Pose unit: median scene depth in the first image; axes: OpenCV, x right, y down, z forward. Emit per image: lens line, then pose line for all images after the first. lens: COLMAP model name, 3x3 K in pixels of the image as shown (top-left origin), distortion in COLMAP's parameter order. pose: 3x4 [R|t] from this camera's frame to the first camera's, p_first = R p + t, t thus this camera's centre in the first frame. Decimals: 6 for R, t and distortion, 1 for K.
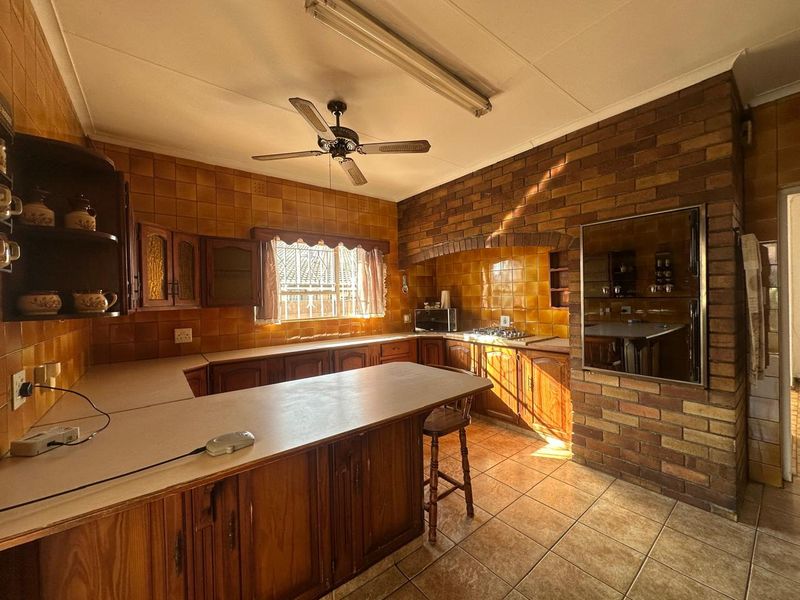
lens RADIAL K [[319.7, 0, 401.5], [0, 319.7, 300.9], [0, 0, 1]] dist [-0.009537, 0.003590]
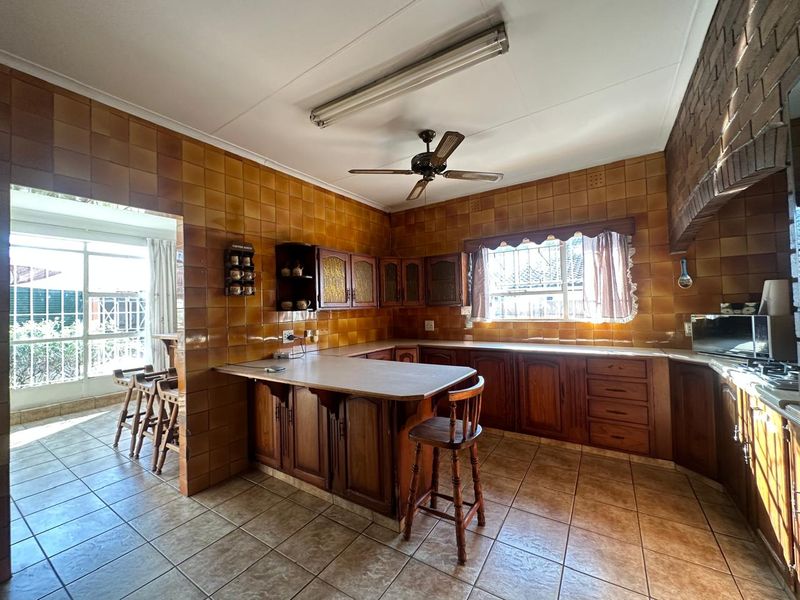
lens RADIAL K [[319.7, 0, 401.5], [0, 319.7, 300.9], [0, 0, 1]] dist [-0.009537, 0.003590]
pose [[0.310202, -0.002648, -0.950667, 0.564852], [0.010938, 0.999940, 0.000784, -0.006510], [0.950608, -0.010641, 0.310213, 0.354435]]
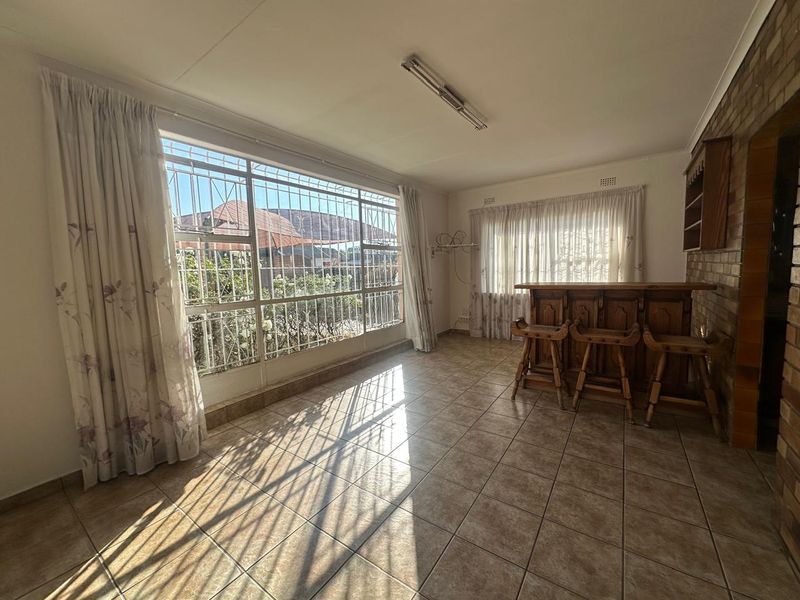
lens RADIAL K [[319.7, 0, 401.5], [0, 319.7, 300.9], [0, 0, 1]] dist [-0.009537, 0.003590]
pose [[0.281564, 0.115438, -0.952573, 0.156827], [0.017607, 0.991948, 0.125414, 0.012532], [0.959381, -0.052084, 0.277265, -0.733002]]
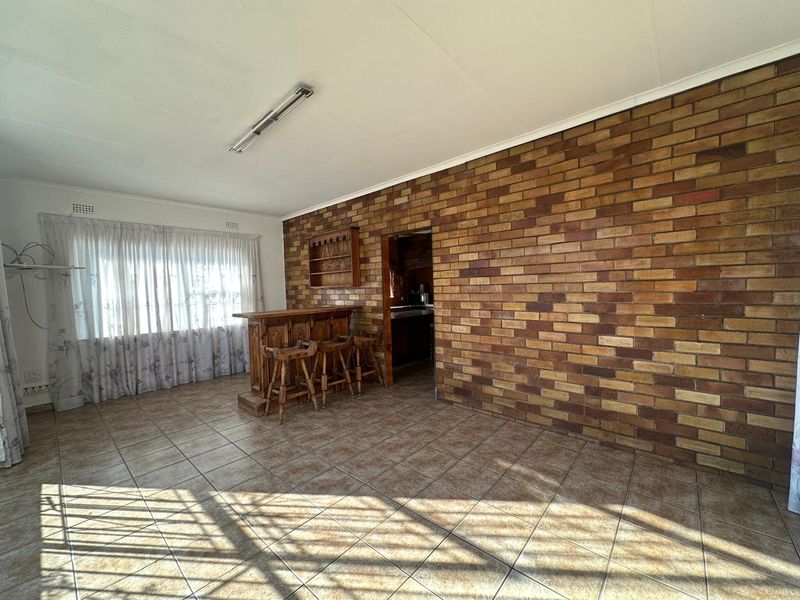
lens RADIAL K [[319.7, 0, 401.5], [0, 319.7, 300.9], [0, 0, 1]] dist [-0.009537, 0.003590]
pose [[0.984965, -0.008426, 0.172550, -0.414844], [0.004093, 0.999668, 0.025452, 0.026718], [-0.172708, -0.024363, 0.984672, -1.179434]]
